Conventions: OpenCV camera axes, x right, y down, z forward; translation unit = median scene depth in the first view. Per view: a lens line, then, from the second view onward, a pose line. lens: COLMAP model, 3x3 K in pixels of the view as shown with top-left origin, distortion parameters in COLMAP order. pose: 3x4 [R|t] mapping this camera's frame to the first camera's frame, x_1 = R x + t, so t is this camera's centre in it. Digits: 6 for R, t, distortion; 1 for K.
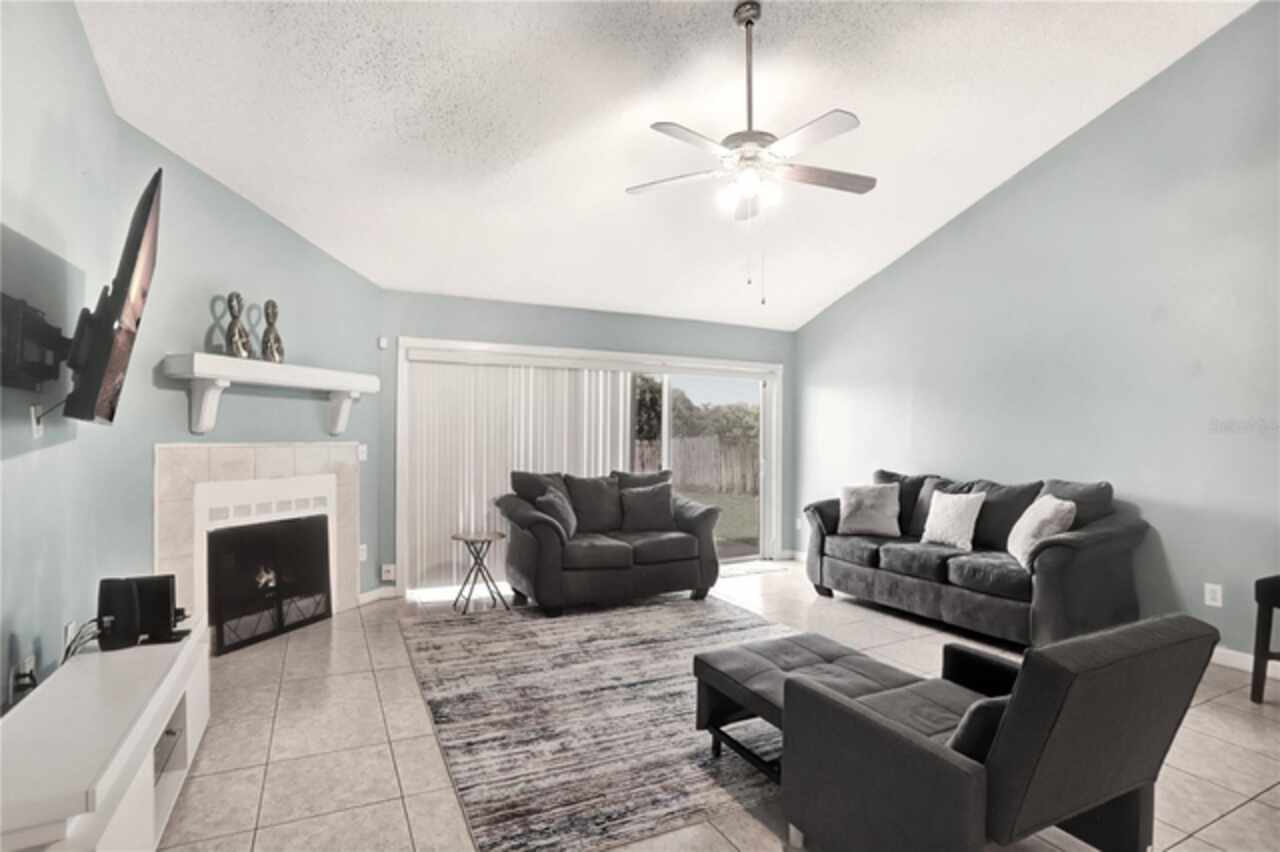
lens RADIAL K [[628.9, 0, 644.1], [0, 628.9, 429.3], [0, 0, 1]] dist [-0.070284, 0.039109]
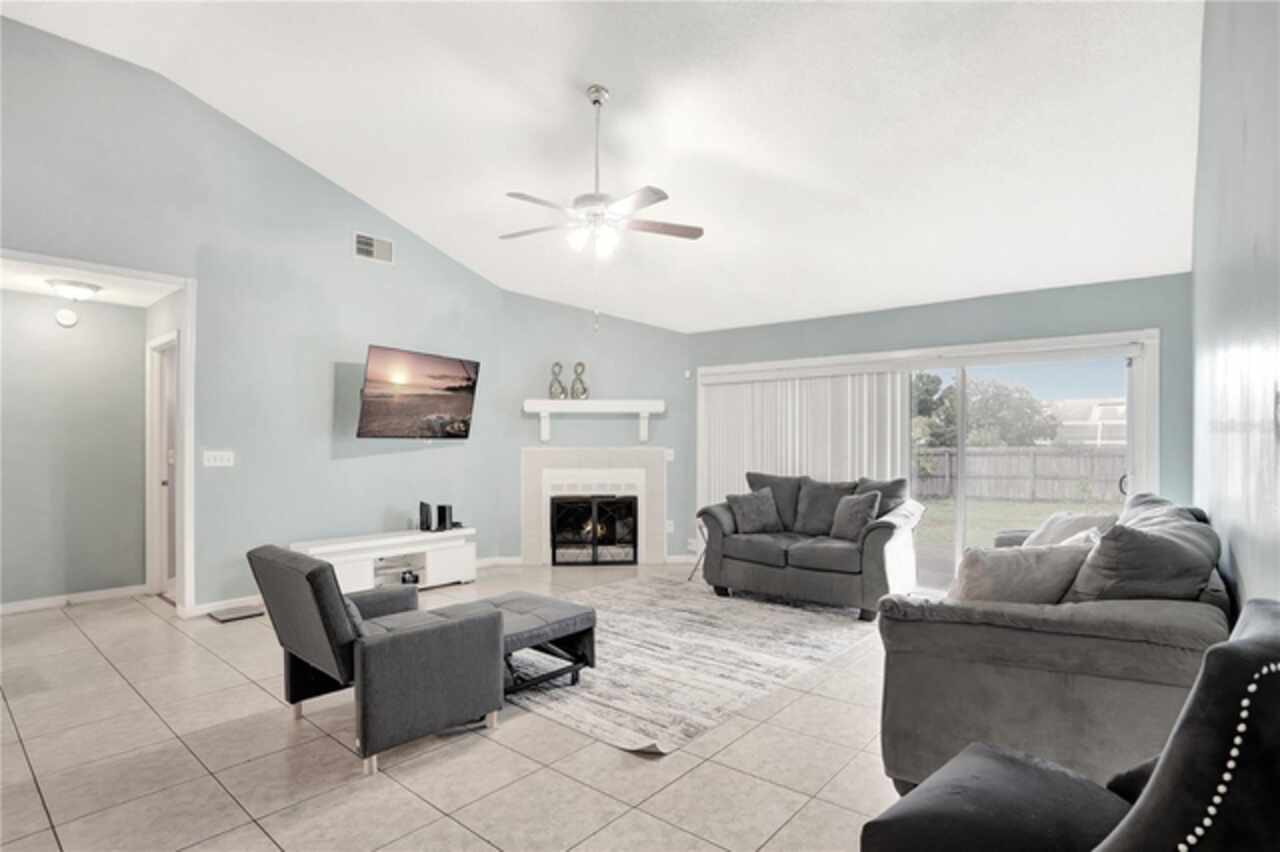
lens RADIAL K [[638.6, 0, 655.1], [0, 638.6, 421.2], [0, 0, 1]] dist [-0.033110, 0.032302]
pose [[0.421417, -0.039443, -0.906009, 0.929737], [0.011756, 0.999207, -0.038032, 0.017880], [0.906791, 0.005377, 0.421546, 0.395328]]
